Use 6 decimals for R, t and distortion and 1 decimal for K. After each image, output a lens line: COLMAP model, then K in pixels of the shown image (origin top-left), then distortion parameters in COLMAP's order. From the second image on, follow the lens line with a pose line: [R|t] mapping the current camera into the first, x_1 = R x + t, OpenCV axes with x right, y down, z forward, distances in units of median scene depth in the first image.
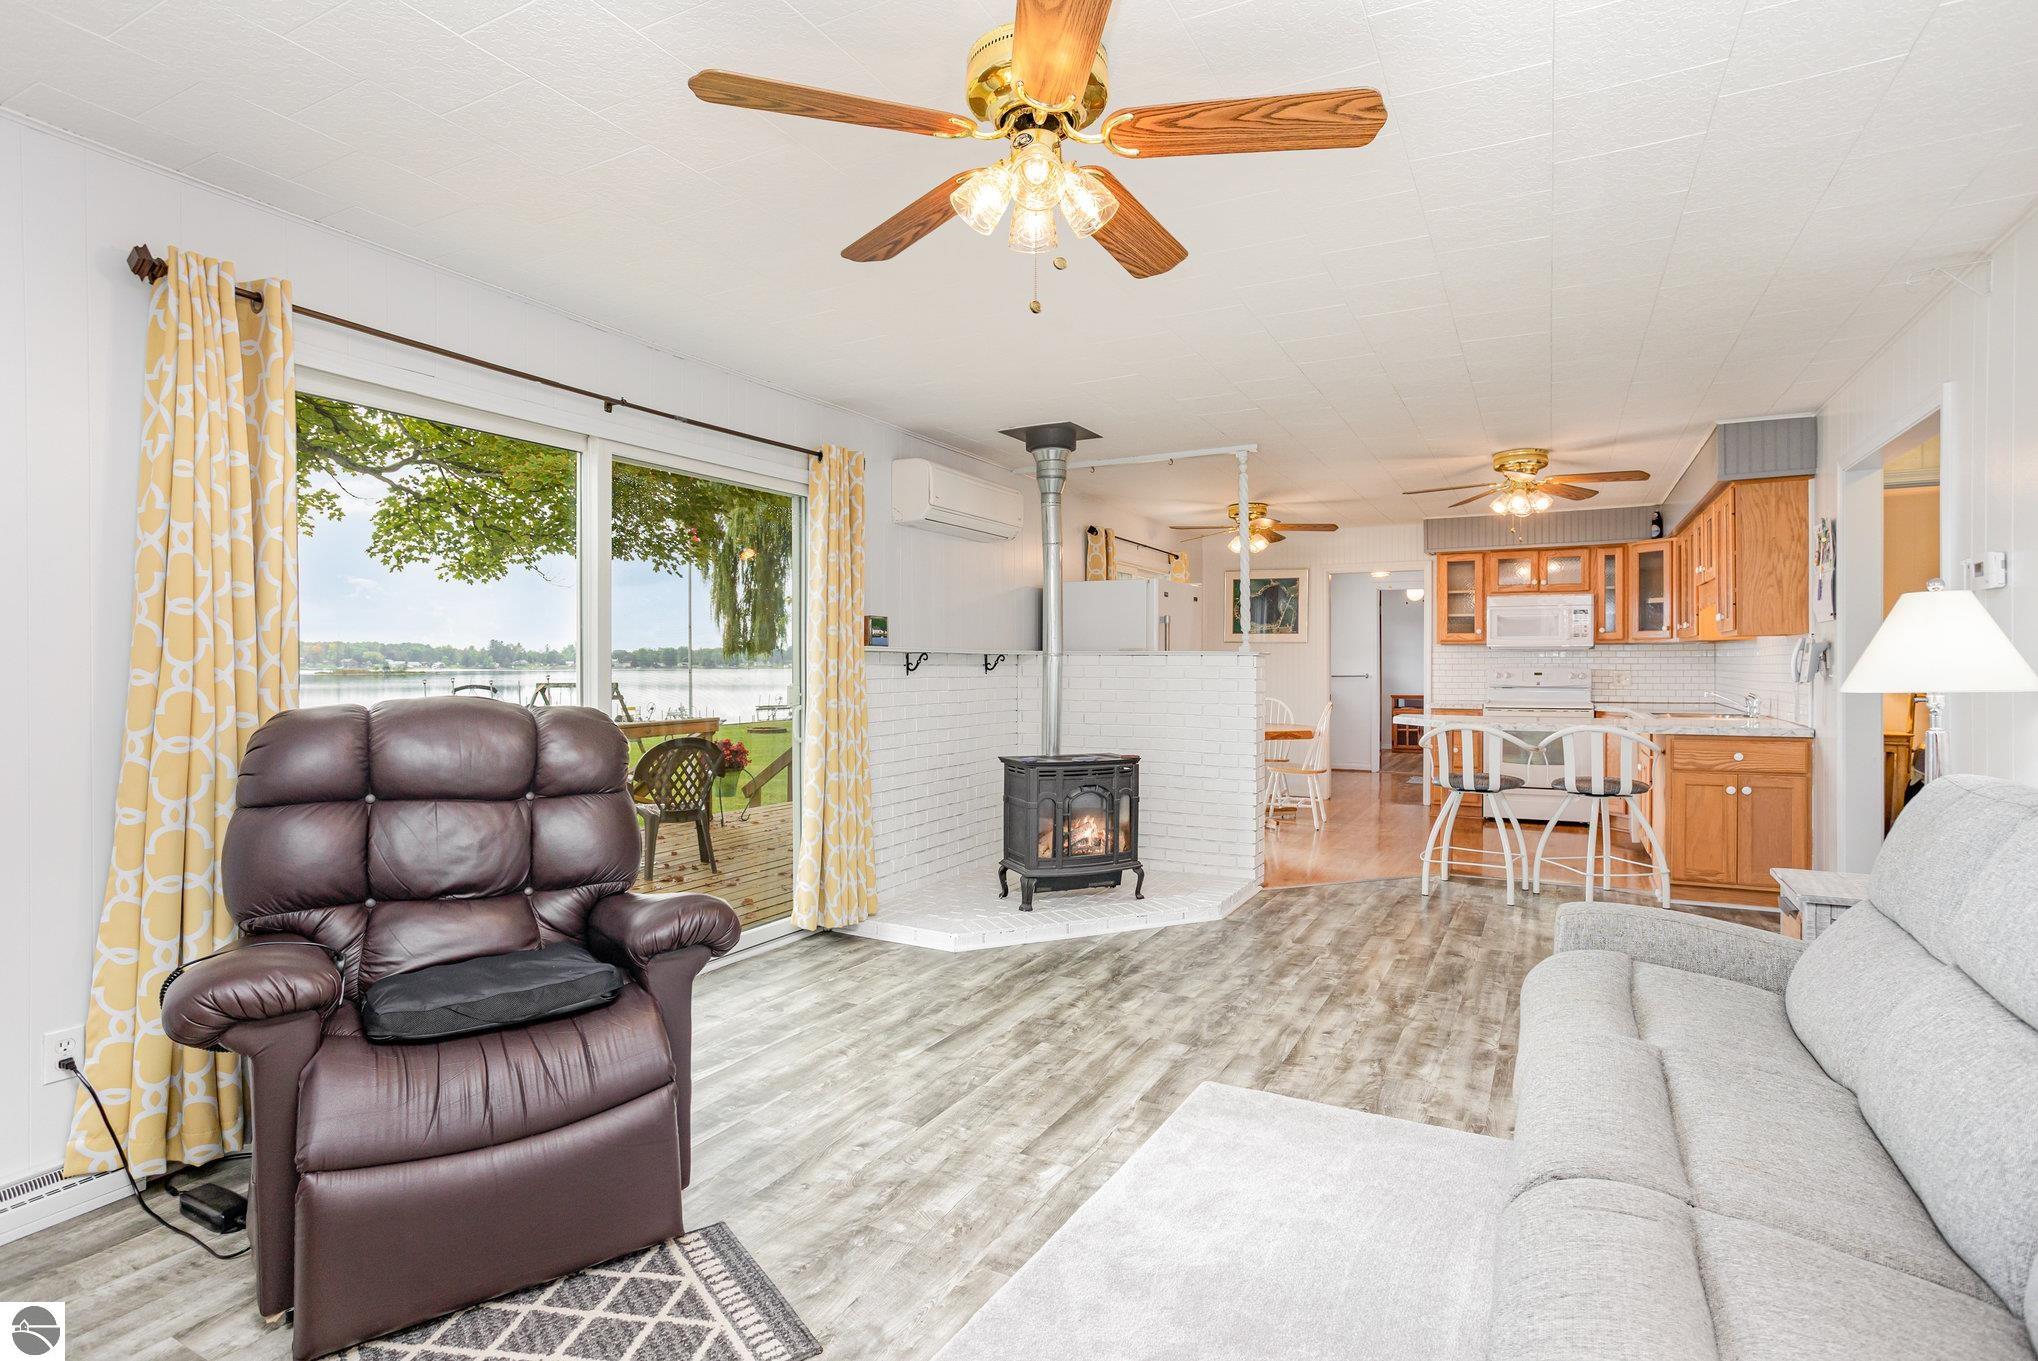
lens RADIAL K [[1003.7, 0, 1031.4], [0, 1003.7, 672.2], [0, 0, 1]] dist [-0.025634, 0.009138]
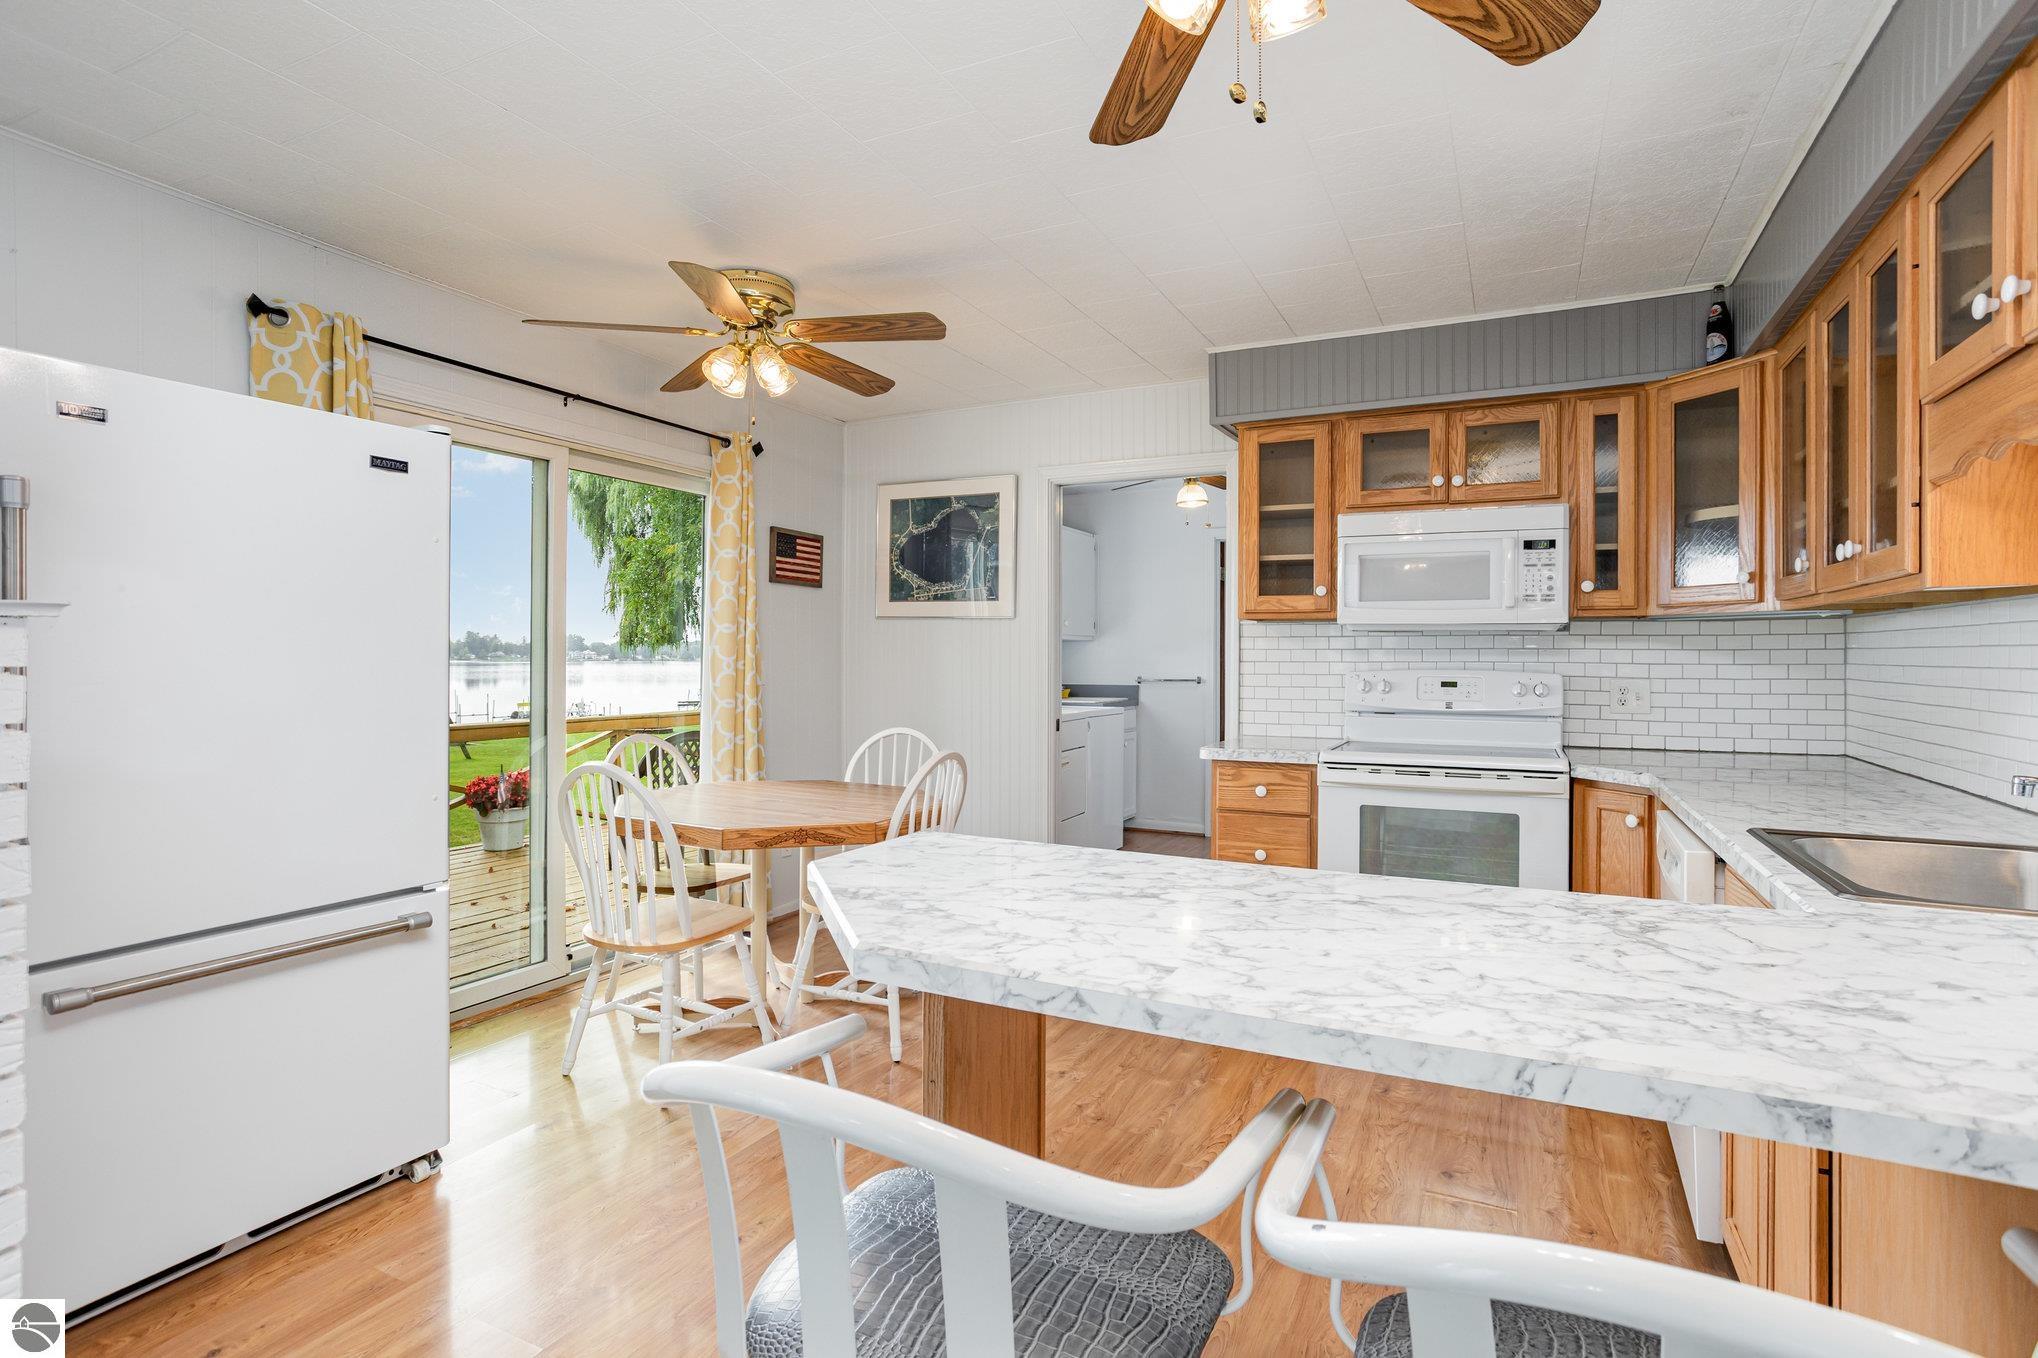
lens RADIAL K [[1003.7, 0, 1018.4], [0, 1003.7, 661.3], [0, 0, 1]] dist [-0.025634, 0.009138]
pose [[0.999761, 0.005308, 0.021186, 0.299566], [-0.005203, 0.999974, -0.004985, -0.005532], [-0.021212, 0.004873, 0.999763, 0.542502]]
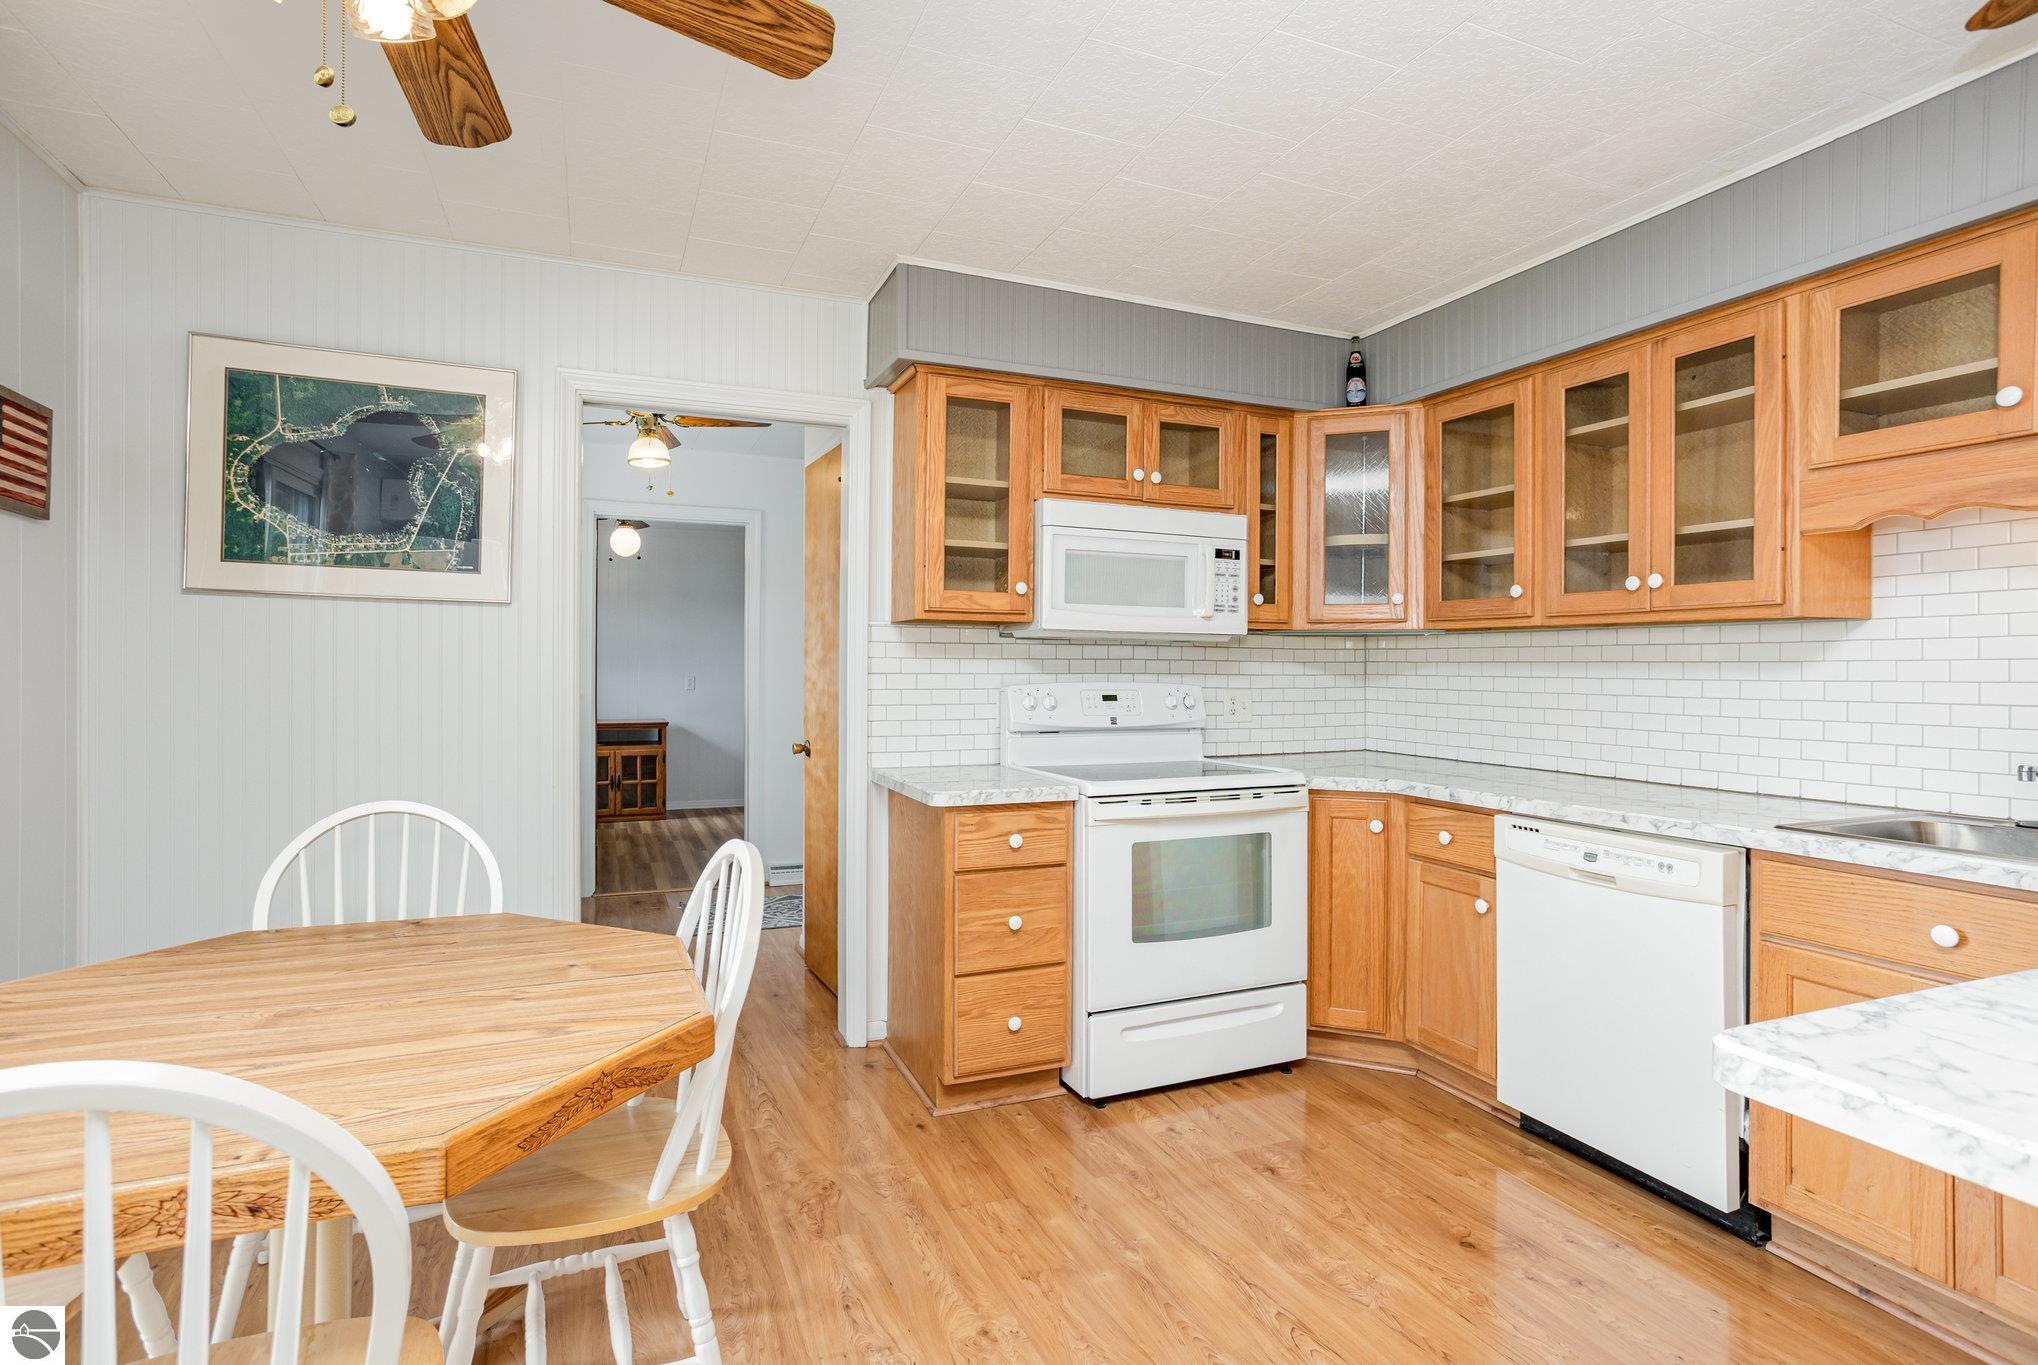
lens RADIAL K [[1003.7, 0, 1007.2], [0, 1003.7, 673.1], [0, 0, 1]] dist [-0.025634, 0.009138]
pose [[0.639794, 0.001612, 0.768545, 0.150730], [0.000420, 0.999997, -0.002447, -0.007773], [-0.768547, 0.001888, 0.639791, 0.761772]]
